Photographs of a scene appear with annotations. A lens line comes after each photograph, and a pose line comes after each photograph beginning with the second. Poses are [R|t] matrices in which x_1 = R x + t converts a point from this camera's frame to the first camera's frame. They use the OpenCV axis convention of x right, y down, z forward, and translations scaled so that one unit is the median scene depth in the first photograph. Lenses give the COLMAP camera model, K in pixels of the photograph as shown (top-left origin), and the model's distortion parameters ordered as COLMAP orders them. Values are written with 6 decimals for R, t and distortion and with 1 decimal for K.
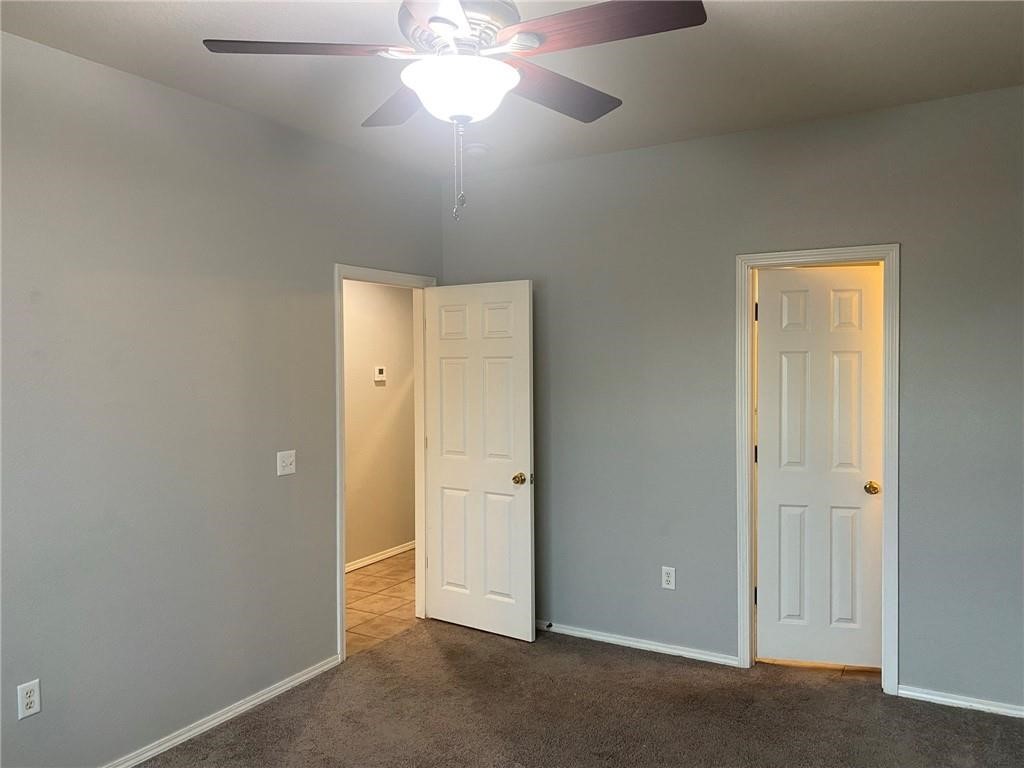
lens RADIAL K [[799.5, 0, 514.1], [0, 799.5, 380.7], [0, 0, 1]] dist [0.007185, -0.011345]
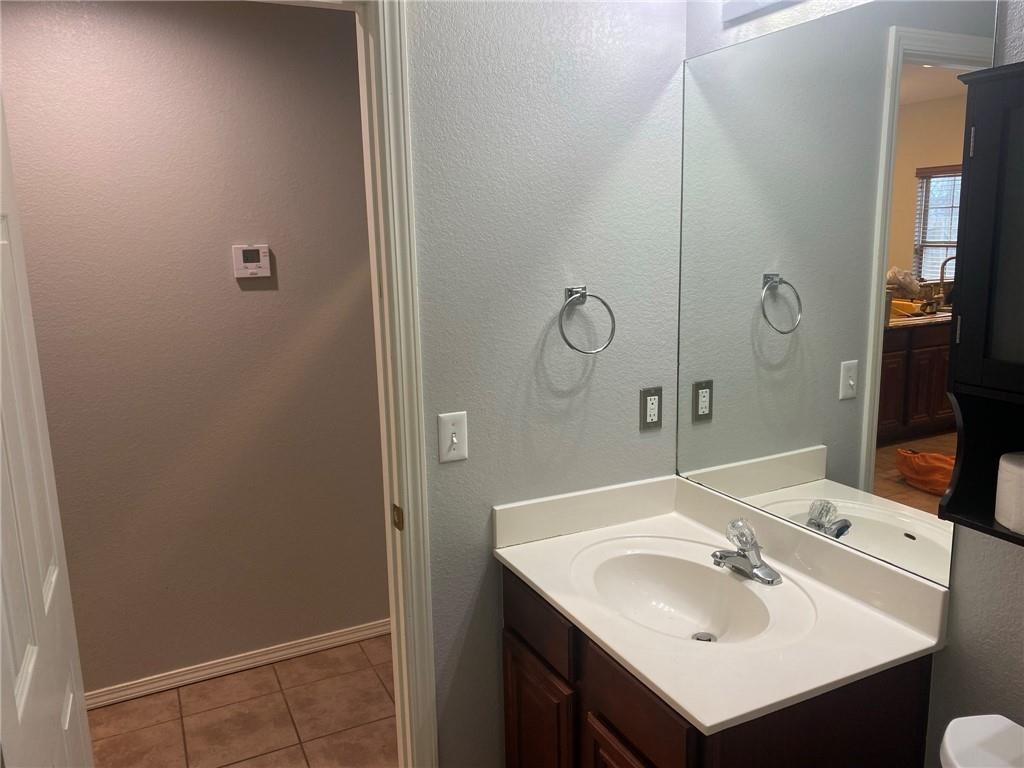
lens RADIAL K [[799.5, 0, 512.4], [0, 799.5, 389.1], [0, 0, 1]] dist [0.007185, -0.011345]
pose [[0.827929, 0.091486, -0.553321, 0.192211], [0.011313, 0.983680, 0.179570, -0.016552], [0.560719, -0.154931, 0.813382, 0.714930]]
